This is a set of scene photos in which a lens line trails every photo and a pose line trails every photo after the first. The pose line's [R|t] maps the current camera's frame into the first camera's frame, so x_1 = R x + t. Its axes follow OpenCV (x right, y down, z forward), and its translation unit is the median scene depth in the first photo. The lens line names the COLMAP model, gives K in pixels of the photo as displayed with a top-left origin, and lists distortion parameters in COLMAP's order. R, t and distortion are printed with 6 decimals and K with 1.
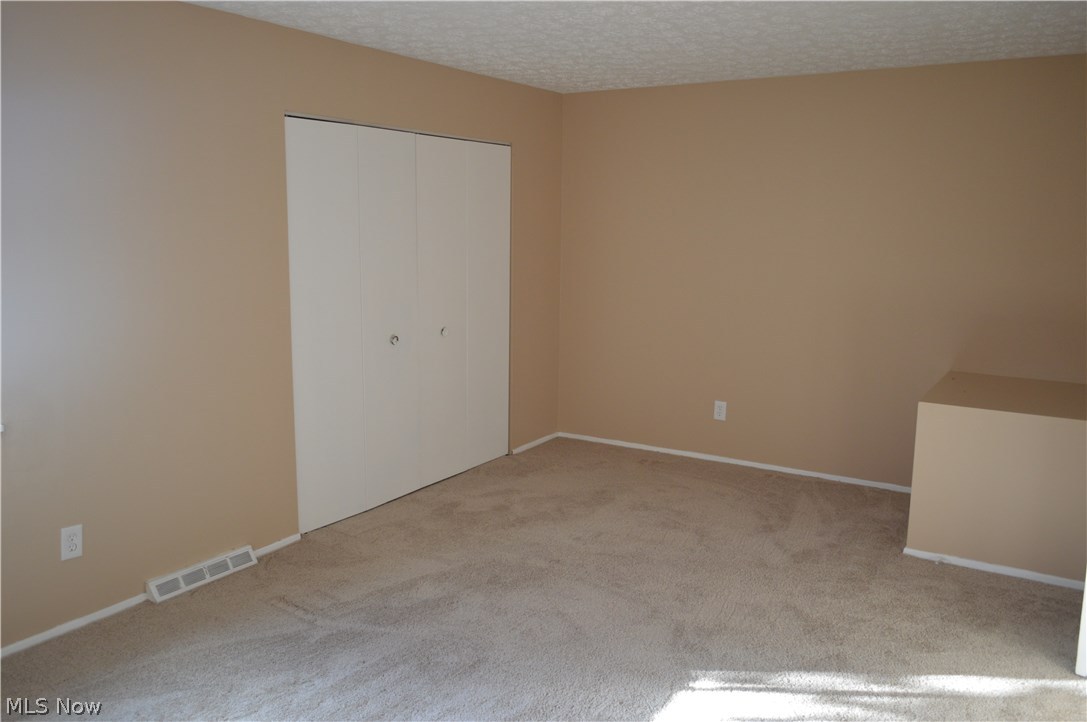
lens RADIAL K [[852.5, 0, 543.5], [0, 852.5, 361.0], [0, 0, 1]] dist [-0.003471, -0.003023]
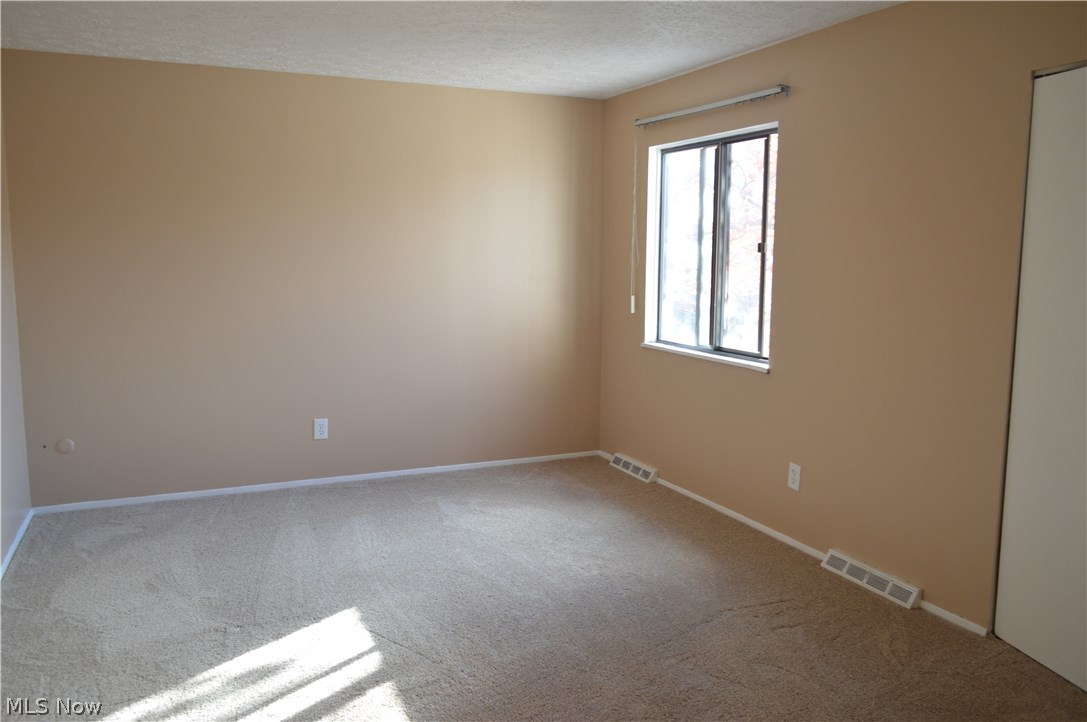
lens RADIAL K [[852.5, 0, 543.5], [0, 852.5, 361.0], [0, 0, 1]] dist [-0.003471, -0.003023]
pose [[-0.550891, 0.082150, -0.830524, 0.610258], [-0.164346, 0.964980, 0.204461, -0.133623], [0.818236, 0.249129, -0.518098, 1.145017]]
